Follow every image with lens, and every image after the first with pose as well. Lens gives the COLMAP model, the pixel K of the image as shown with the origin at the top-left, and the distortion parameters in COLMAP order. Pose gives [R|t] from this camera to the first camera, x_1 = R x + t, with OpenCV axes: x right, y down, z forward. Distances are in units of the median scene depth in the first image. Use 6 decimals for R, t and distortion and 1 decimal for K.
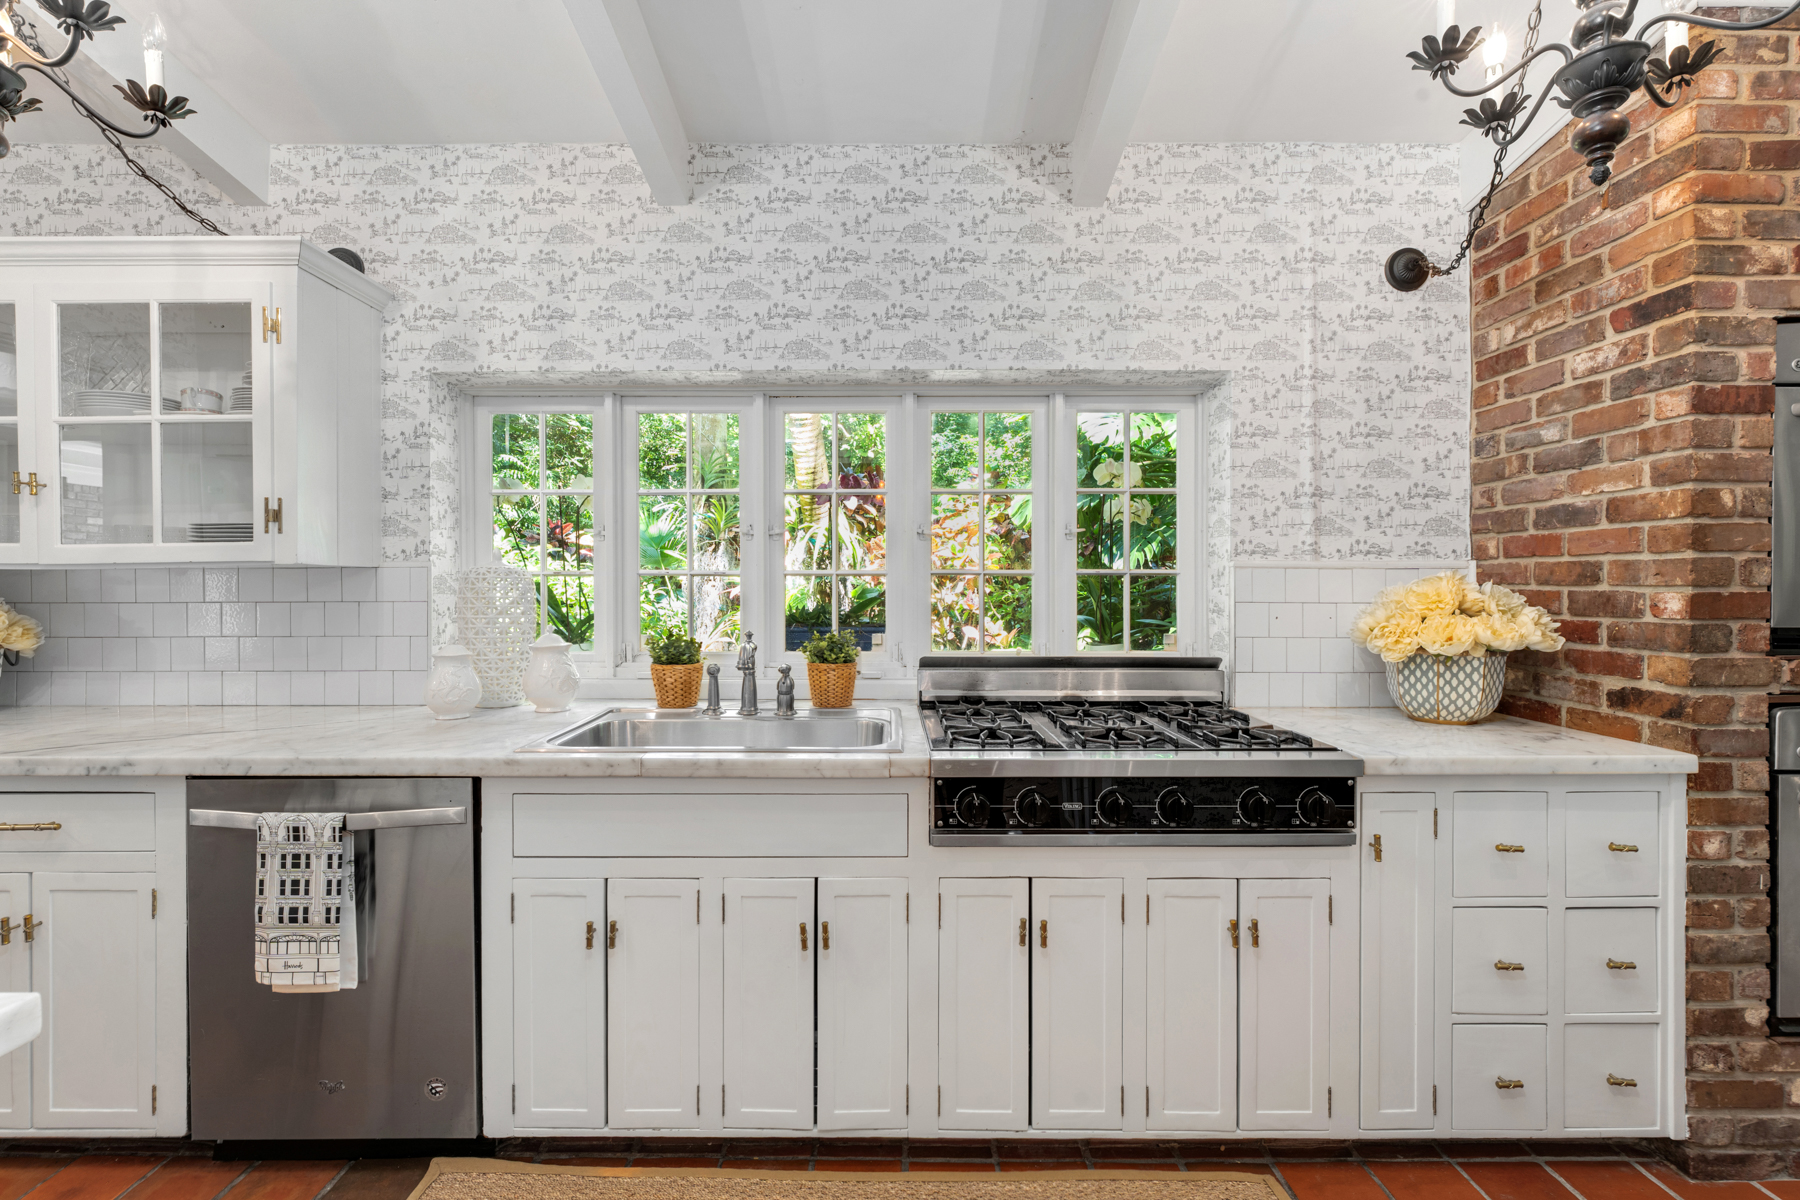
lens RADIAL K [[799.9, 0, 892.4], [0, 799.9, 581.9], [0, 0, 1]] dist [0.002928, 0.000219]
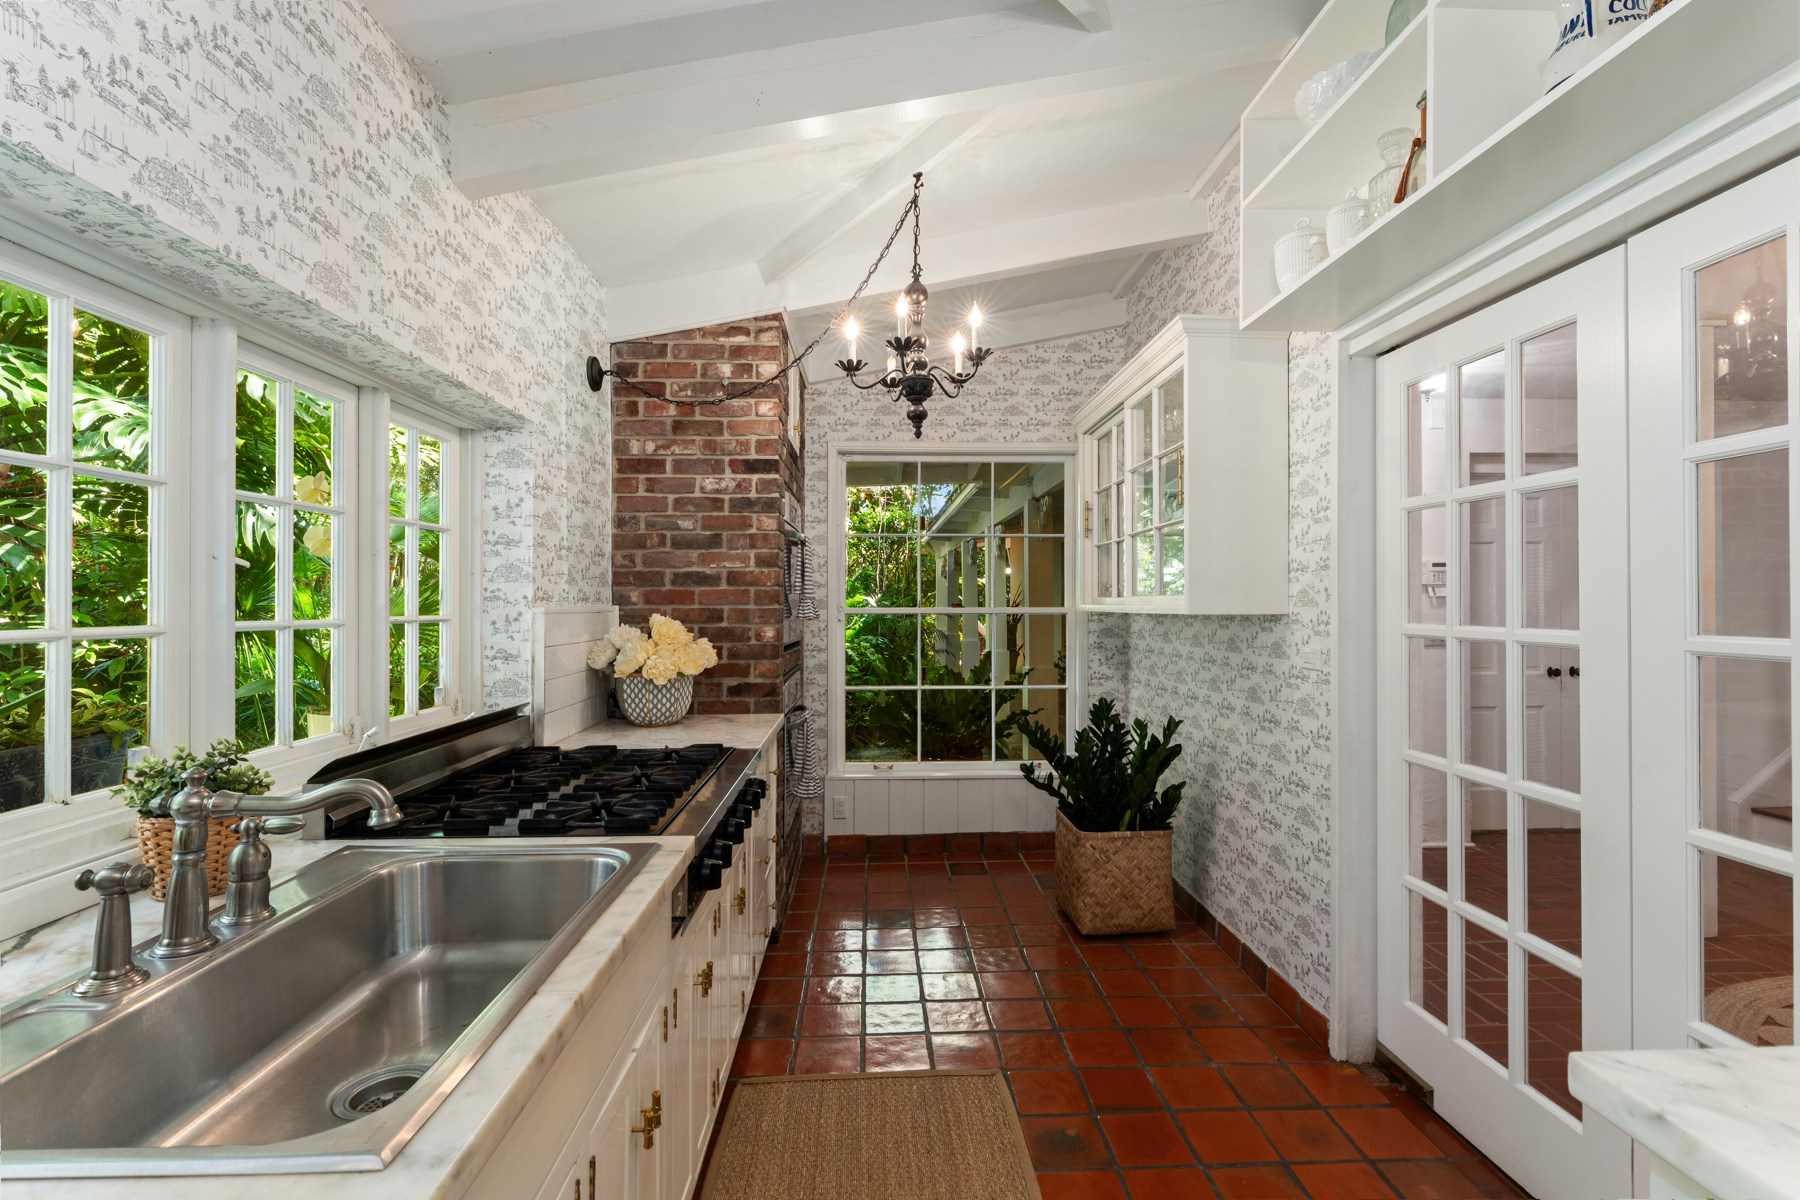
lens RADIAL K [[802.8, 0, 887.7], [0, 802.8, 596.4], [0, 0, 1]] dist [0.003545, 0.000287]
pose [[-0.031342, 0.003278, 0.999503, -0.745024], [0.003715, 0.999988, -0.003163, -0.042870], [-0.999502, 0.003614, -0.031353, 0.693407]]
